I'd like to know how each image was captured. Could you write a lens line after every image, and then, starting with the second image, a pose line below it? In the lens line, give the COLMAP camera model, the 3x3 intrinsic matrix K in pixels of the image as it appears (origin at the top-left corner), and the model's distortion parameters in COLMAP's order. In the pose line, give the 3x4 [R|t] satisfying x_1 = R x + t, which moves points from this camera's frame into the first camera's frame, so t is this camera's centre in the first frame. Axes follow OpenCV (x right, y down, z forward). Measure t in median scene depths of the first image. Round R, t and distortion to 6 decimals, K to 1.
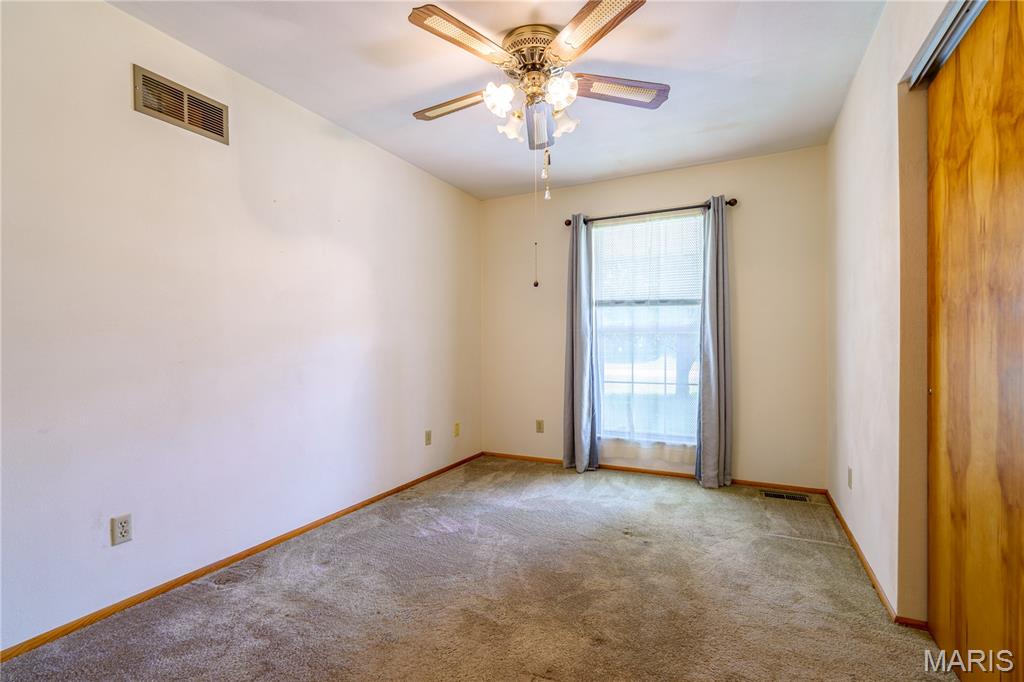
lens RADIAL K [[470.0, 0, 511.0], [0, 470.0, 342.8], [0, 0, 1]] dist [-0.002487, 0.001020]
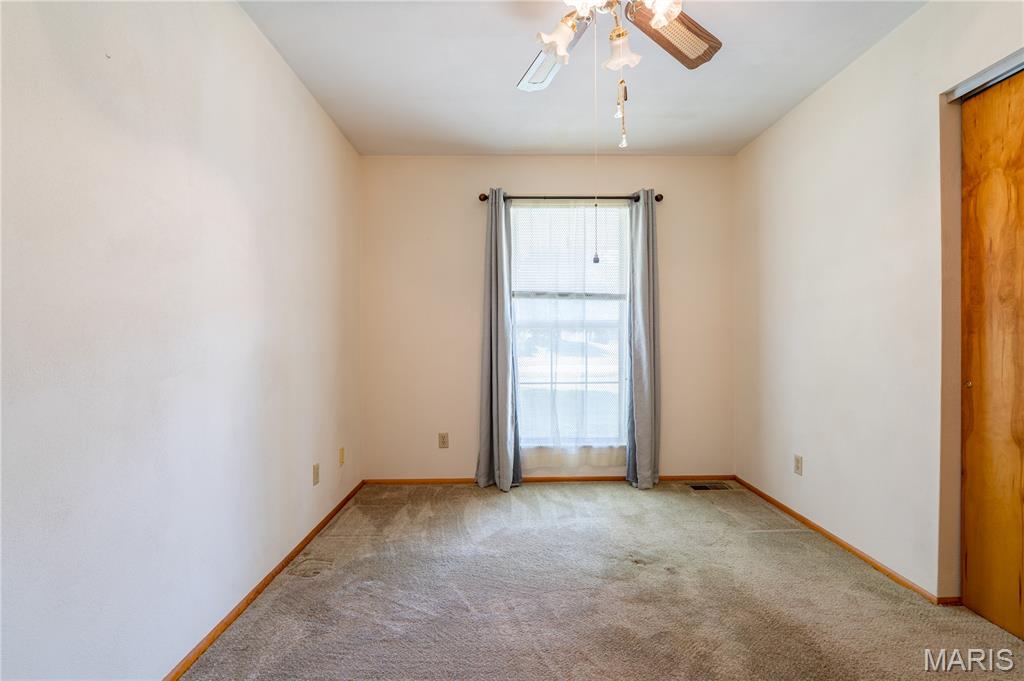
lens RADIAL K [[470.0, 0, 514.7], [0, 470.0, 342.1], [0, 0, 1]] dist [-0.002487, 0.001020]
pose [[0.883430, -0.002208, 0.468558, -0.256032], [-0.001024, 0.999977, 0.006644, -0.000498], [-0.468562, -0.006350, 0.883408, 0.255542]]
